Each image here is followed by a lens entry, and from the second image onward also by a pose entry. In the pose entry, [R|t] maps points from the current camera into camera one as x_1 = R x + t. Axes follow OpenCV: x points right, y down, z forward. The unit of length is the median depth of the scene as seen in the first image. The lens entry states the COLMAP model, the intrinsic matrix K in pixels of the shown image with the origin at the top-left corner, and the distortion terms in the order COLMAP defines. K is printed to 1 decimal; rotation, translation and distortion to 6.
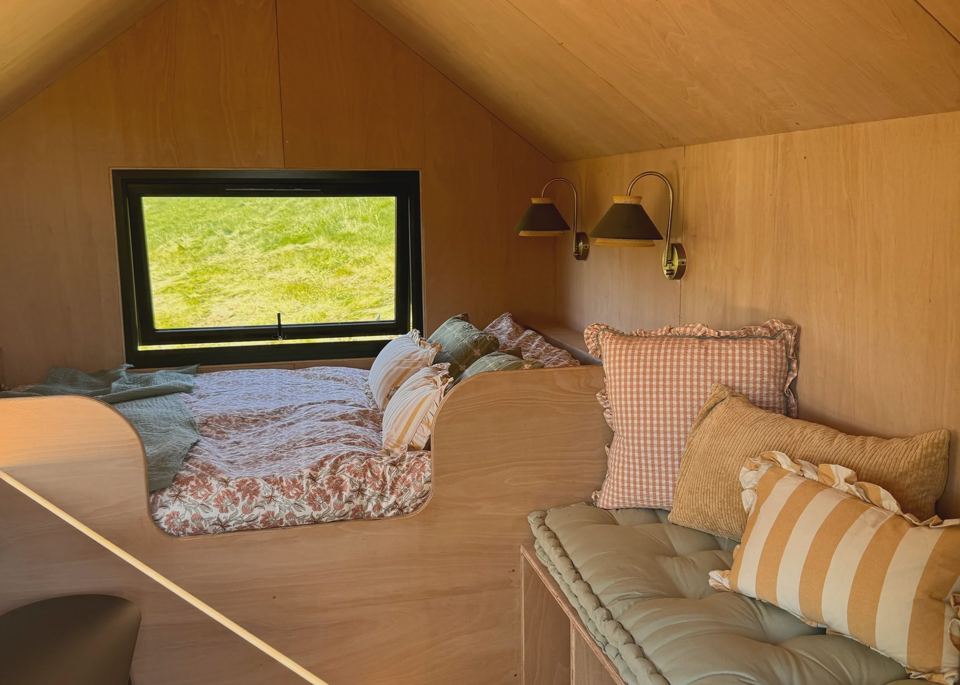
lens RADIAL K [[911.4, 0, 475.8], [0, 911.4, 339.6], [0, 0, 1]] dist [0.075132, 0.000000]
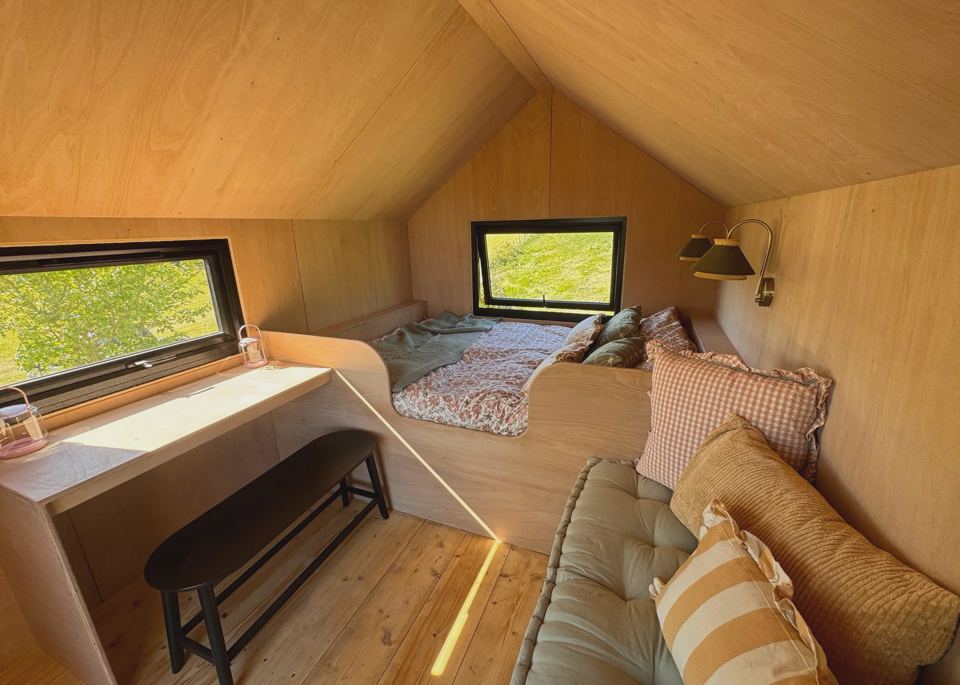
lens RADIAL K [[390.2, 0, 482.0], [0, 390.2, 338.4], [0, 0, 1]] dist [-0.011300, 0.004552]
pose [[0.814733, 0.150786, -0.559887, 0.257036], [-0.074999, 0.984888, 0.156109, -0.094931], [0.574966, -0.085196, 0.813730, 0.414114]]
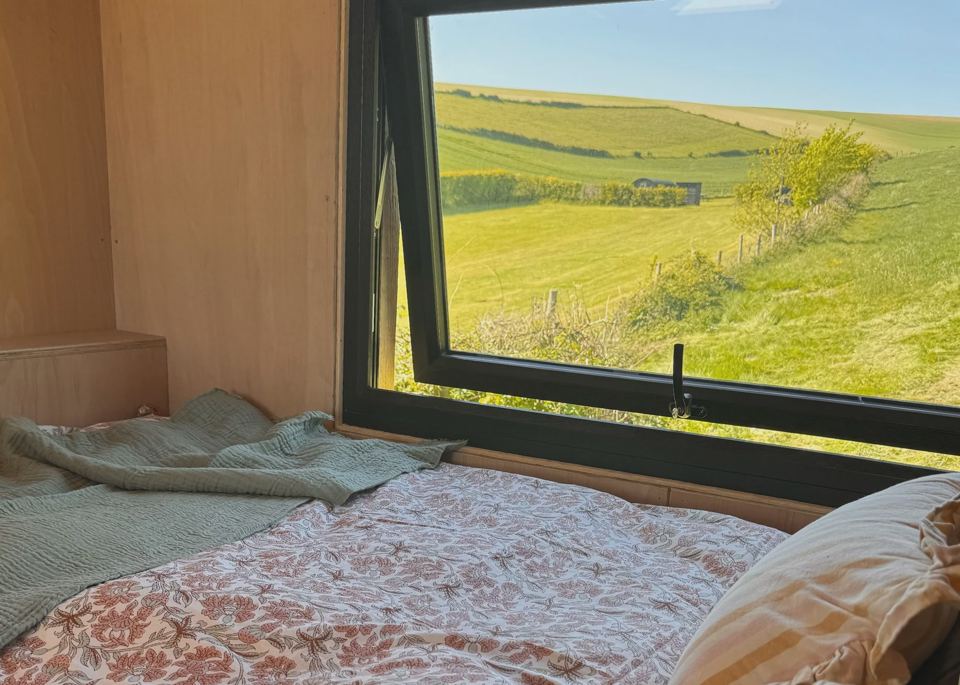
lens RADIAL K [[1120.2, 0, 478.2], [0, 1120.2, 343.2], [0, 0, 1]] dist [-0.068675, 0.000000]
pose [[0.715955, 0.121200, -0.687546, 0.066917], [-0.162451, 0.986705, 0.004772, -0.031288], [0.678983, 0.108276, 0.726125, 1.027297]]
